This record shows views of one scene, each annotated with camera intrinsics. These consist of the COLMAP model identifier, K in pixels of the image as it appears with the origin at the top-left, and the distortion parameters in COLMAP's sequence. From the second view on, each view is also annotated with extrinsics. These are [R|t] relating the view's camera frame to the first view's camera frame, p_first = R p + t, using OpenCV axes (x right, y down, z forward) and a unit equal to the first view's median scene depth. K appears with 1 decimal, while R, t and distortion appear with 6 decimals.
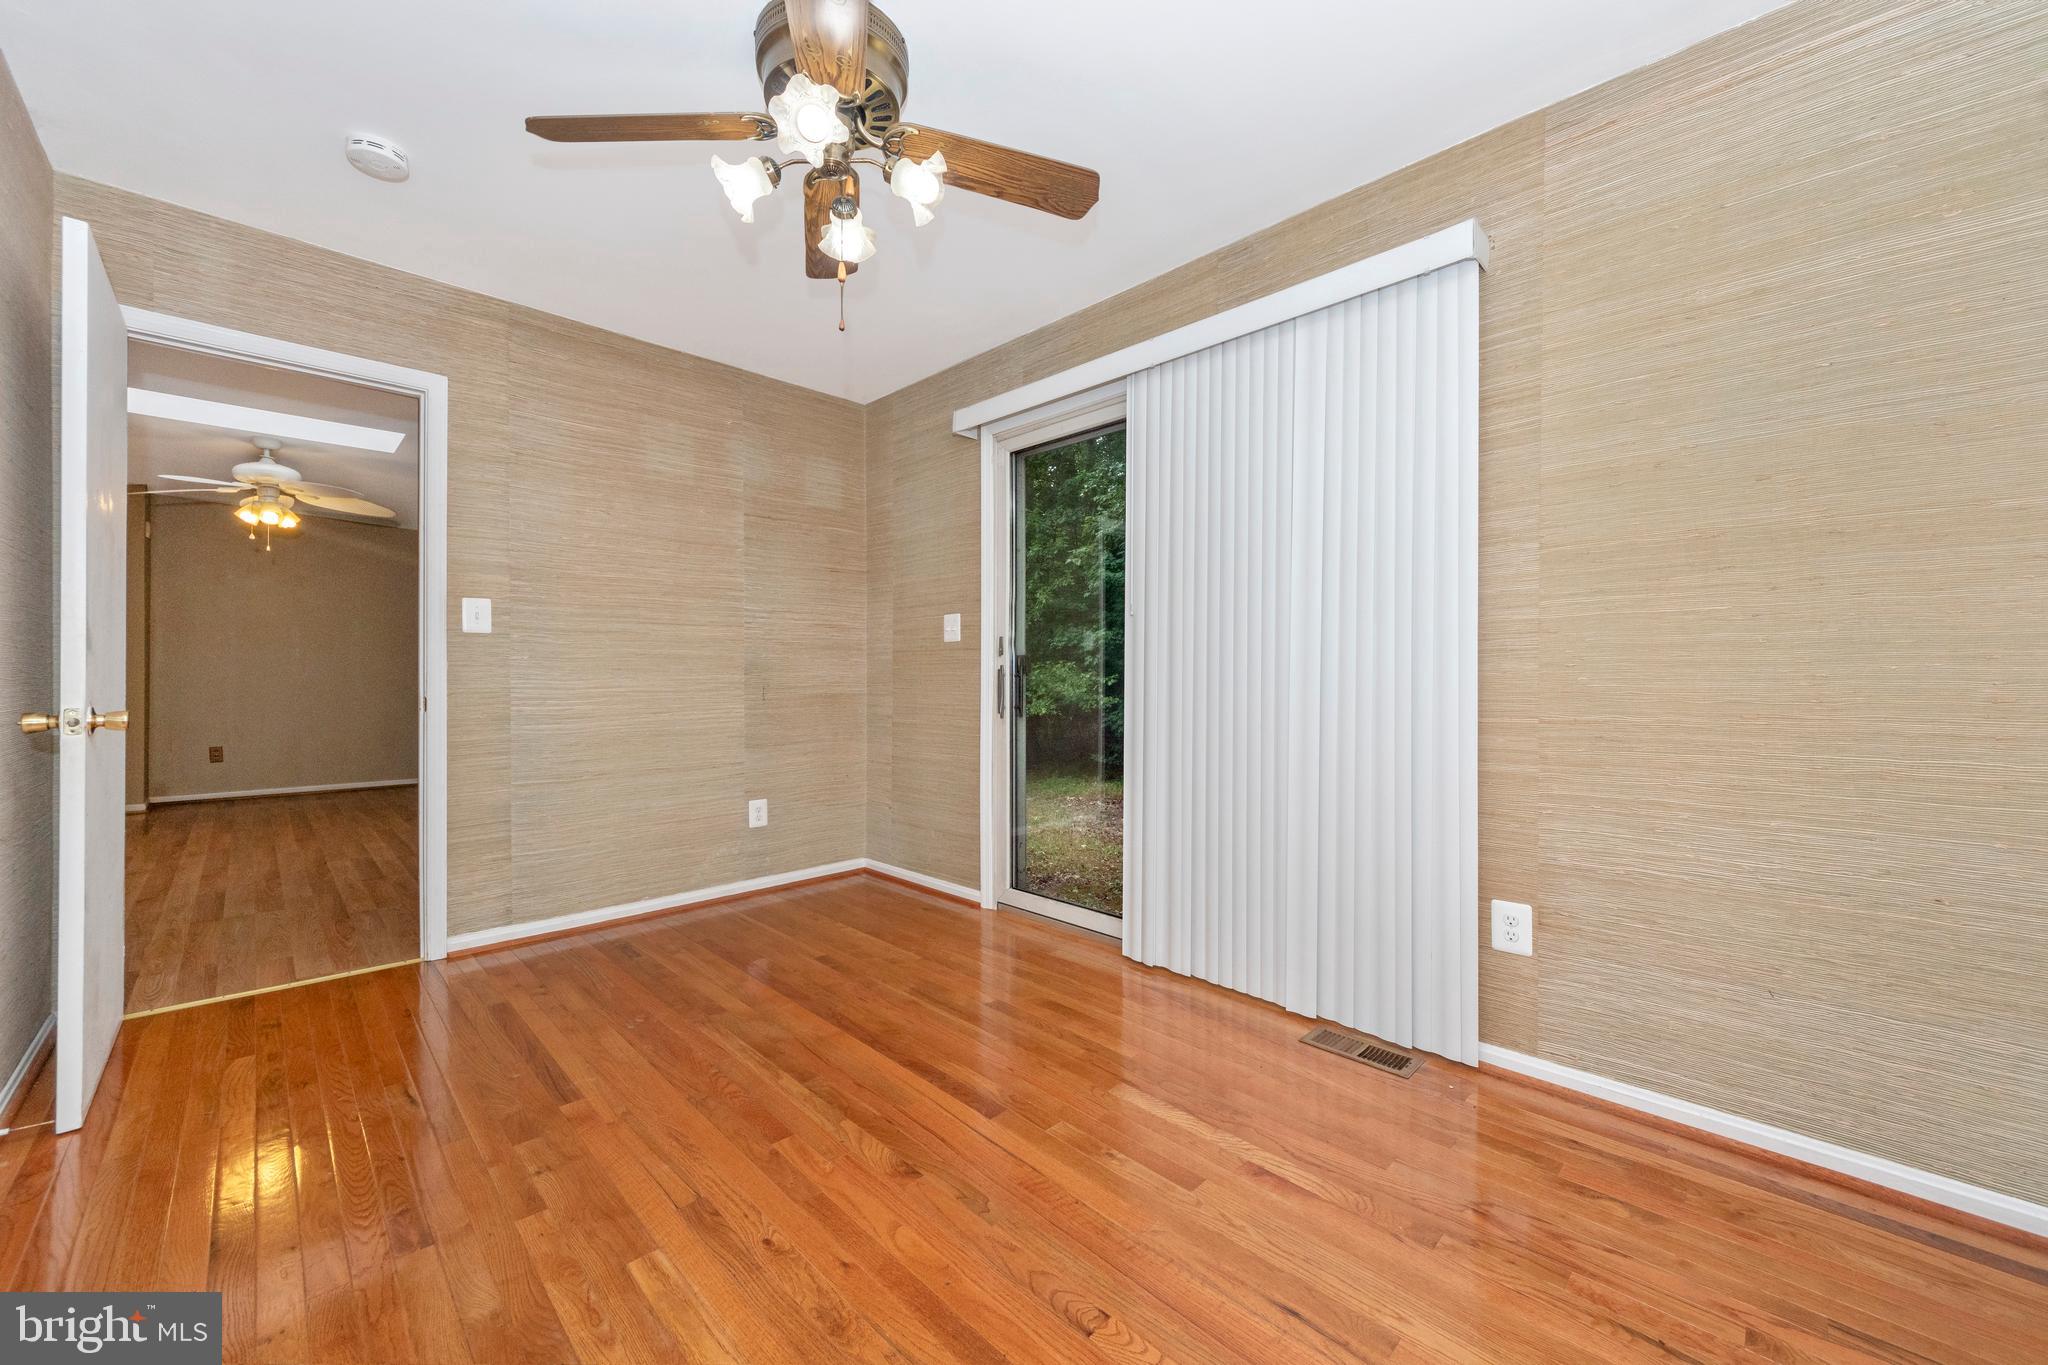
lens RADIAL K [[778.5, 0, 1024.0], [0, 778.5, 675.0], [0, 0, 1]] dist [0.003519, -0.000025]
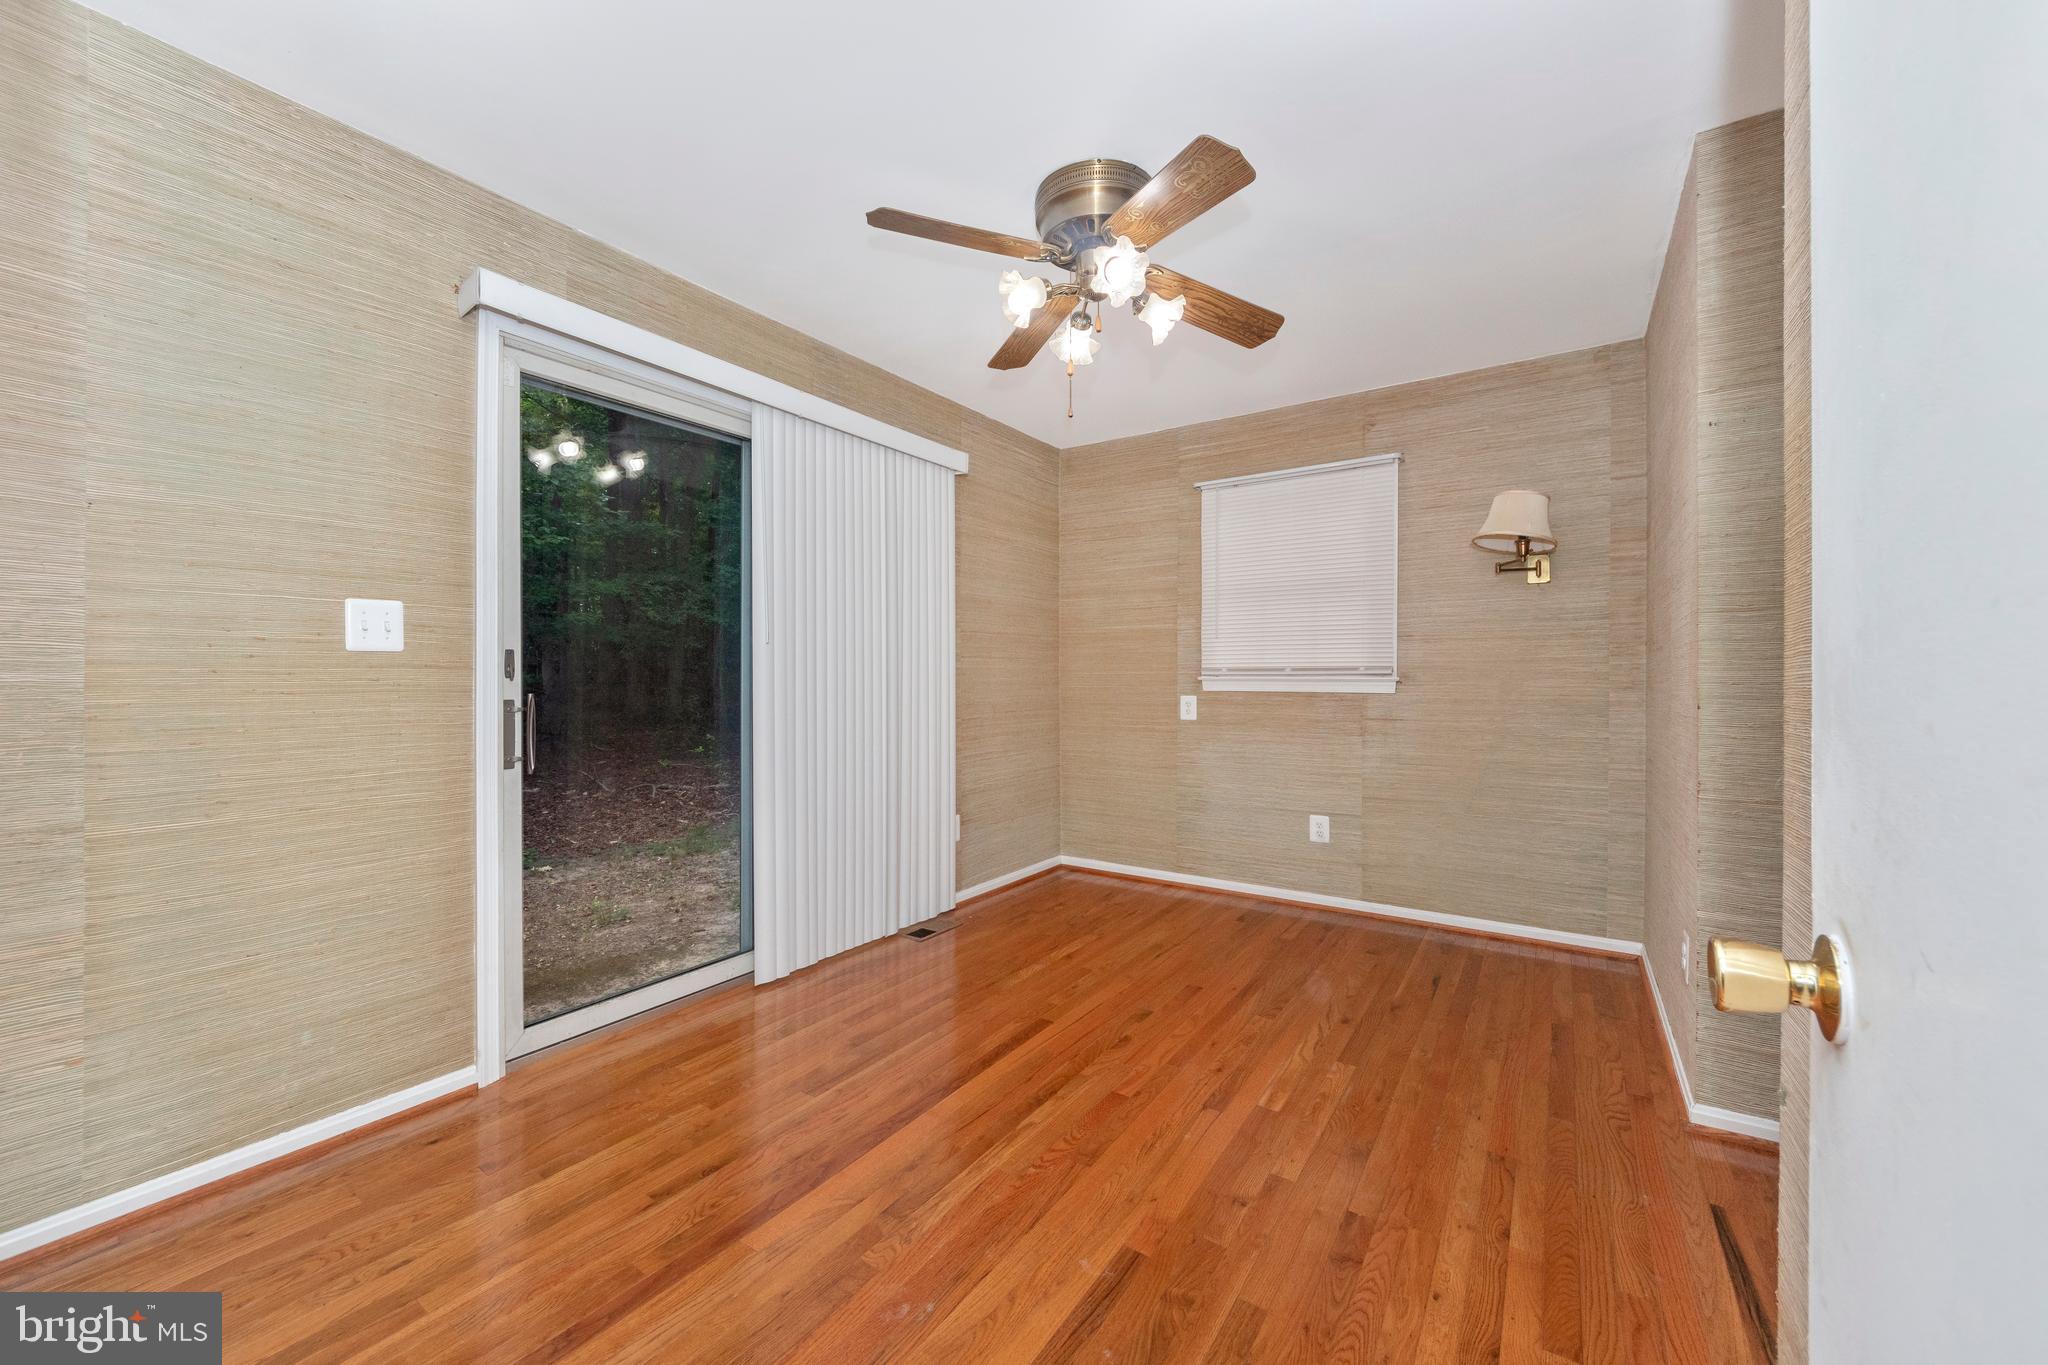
lens RADIAL K [[778.5, 0, 1024.3], [0, 778.5, 683.4], [0, 0, 1]] dist [0.003519, -0.000025]
pose [[-0.187317, -0.005606, 0.982283, -1.103631], [0.002567, 0.999978, 0.006196, -0.035400], [-0.982296, 0.003682, -0.187299, 1.035724]]
